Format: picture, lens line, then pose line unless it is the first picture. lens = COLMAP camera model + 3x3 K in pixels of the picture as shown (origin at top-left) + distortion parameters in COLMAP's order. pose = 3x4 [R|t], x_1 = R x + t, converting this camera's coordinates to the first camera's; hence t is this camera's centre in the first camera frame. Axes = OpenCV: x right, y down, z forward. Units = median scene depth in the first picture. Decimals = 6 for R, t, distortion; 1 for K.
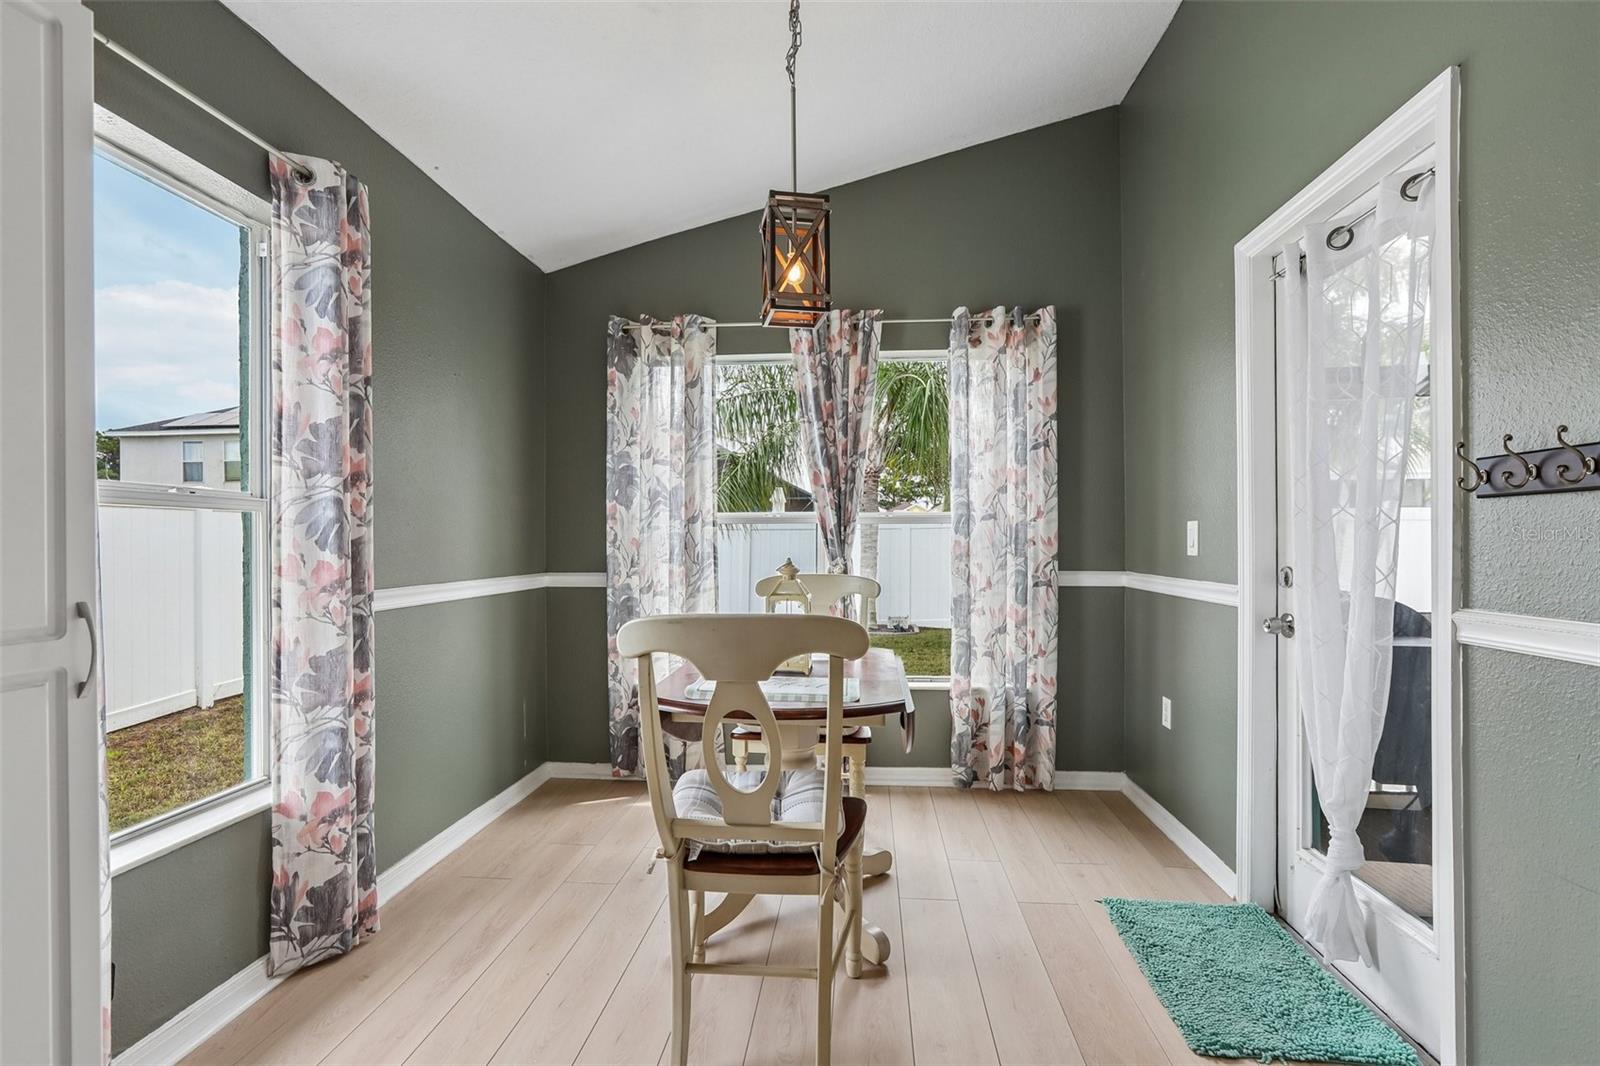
lens RADIAL K [[747.4, 0, 797.1], [0, 747.4, 540.4], [0, 0, 1]] dist [-0.000254, 0.000219]
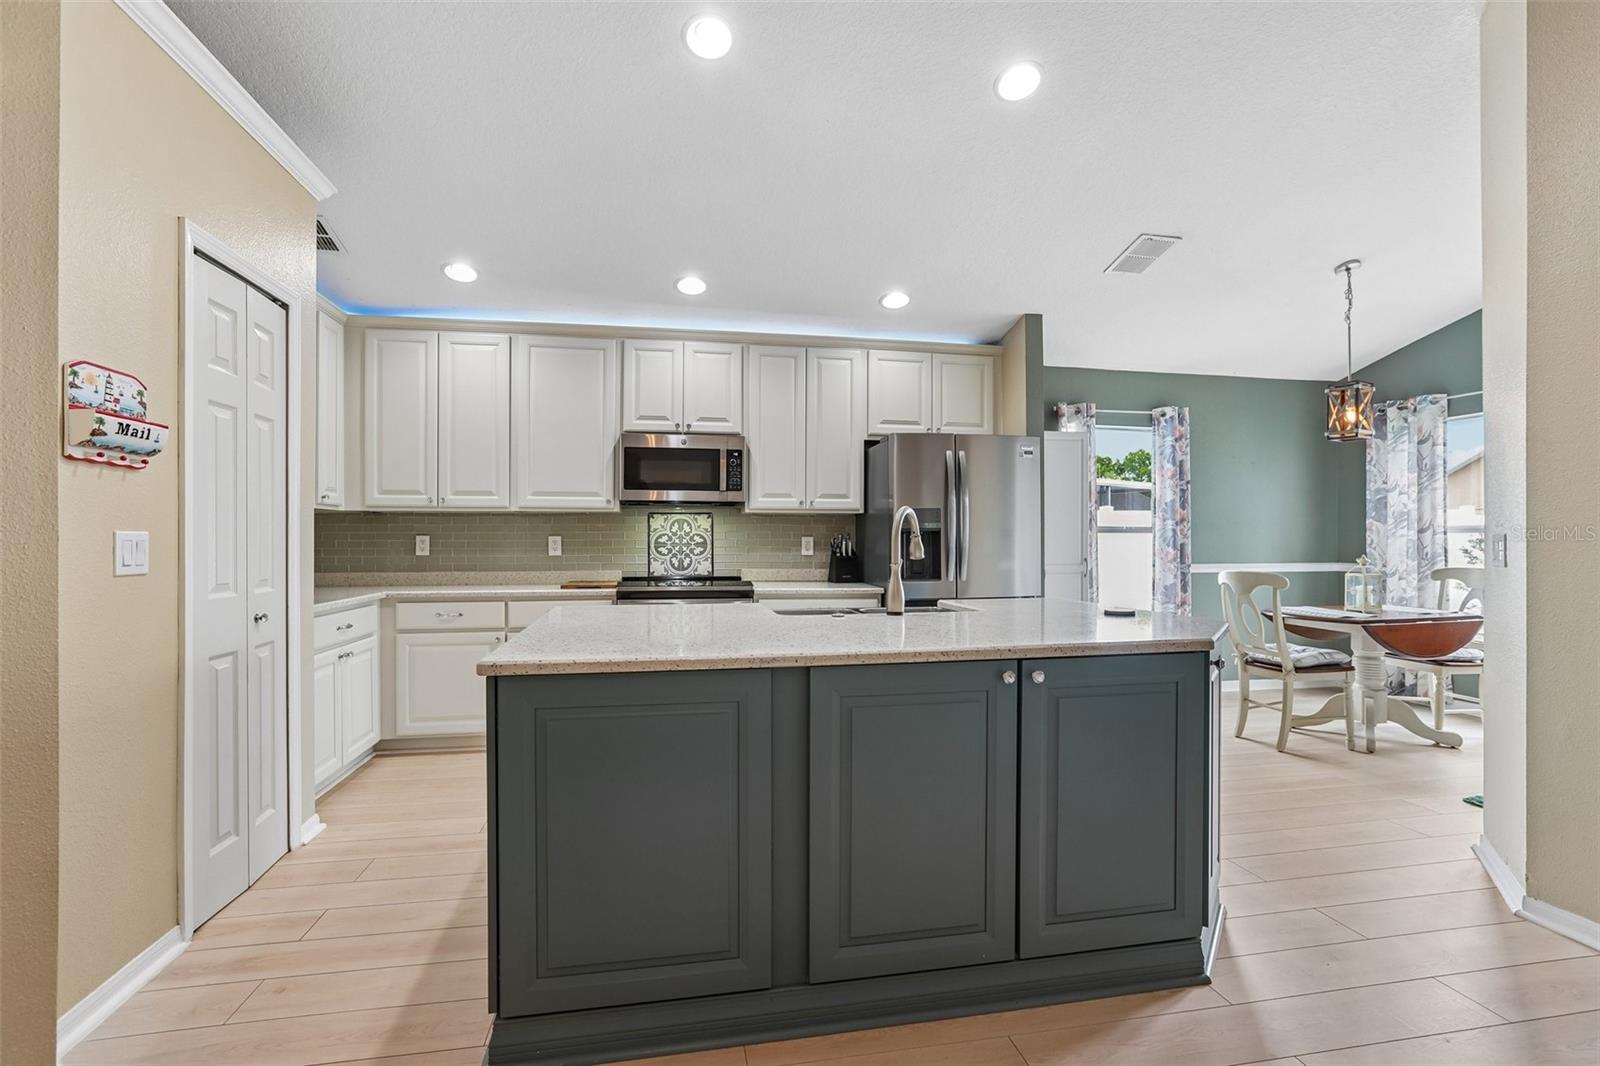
lens RADIAL K [[729.9, 0, 800.4], [0, 729.9, 538.6], [0, 0, 1]] dist [-0.043634, 0.026112]
pose [[0.277547, 0.003805, -0.960705, 0.928707], [-0.000029, 0.999992, 0.003953, -0.017713], [0.960712, -0.001069, 0.277544, -0.629335]]
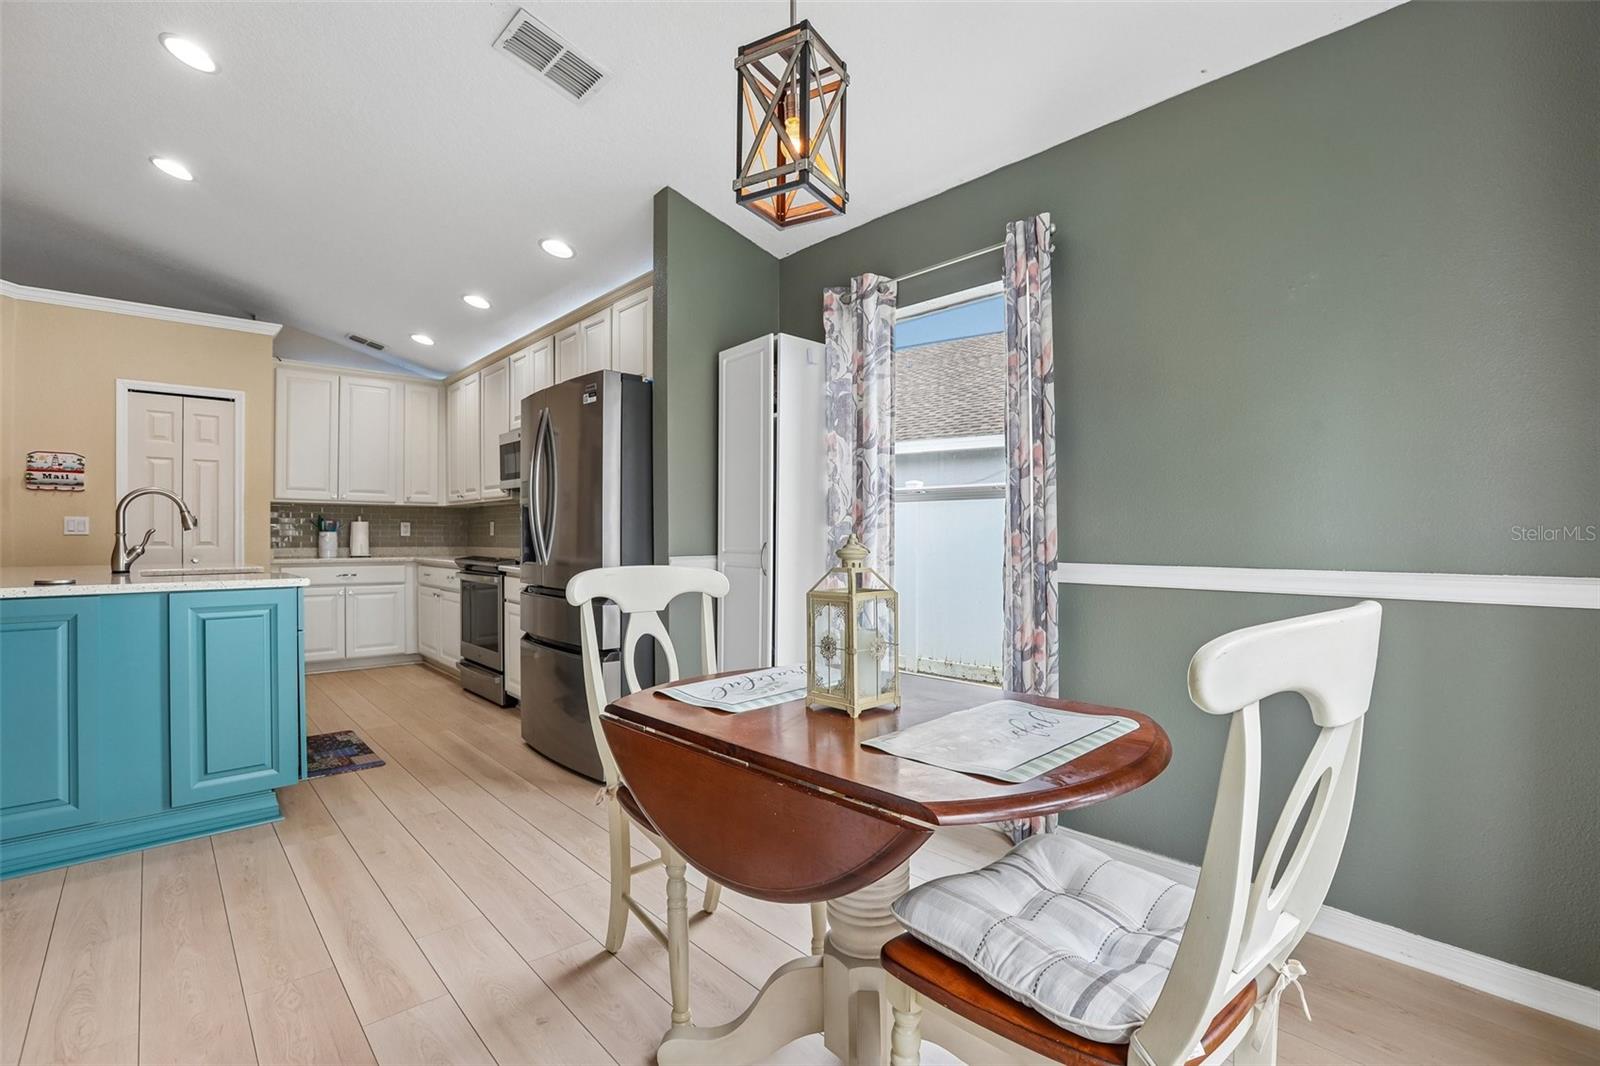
lens RADIAL K [[724.7, 0, 796.3], [0, 724.7, 538.3], [0, 0, 1]] dist [-0.055546, 0.023817]
pose [[-0.674369, 0.005901, -0.738371, 0.318136], [0.002448, 0.999980, 0.005756, 0.016202], [0.738390, 0.002074, -0.674370, 0.934046]]
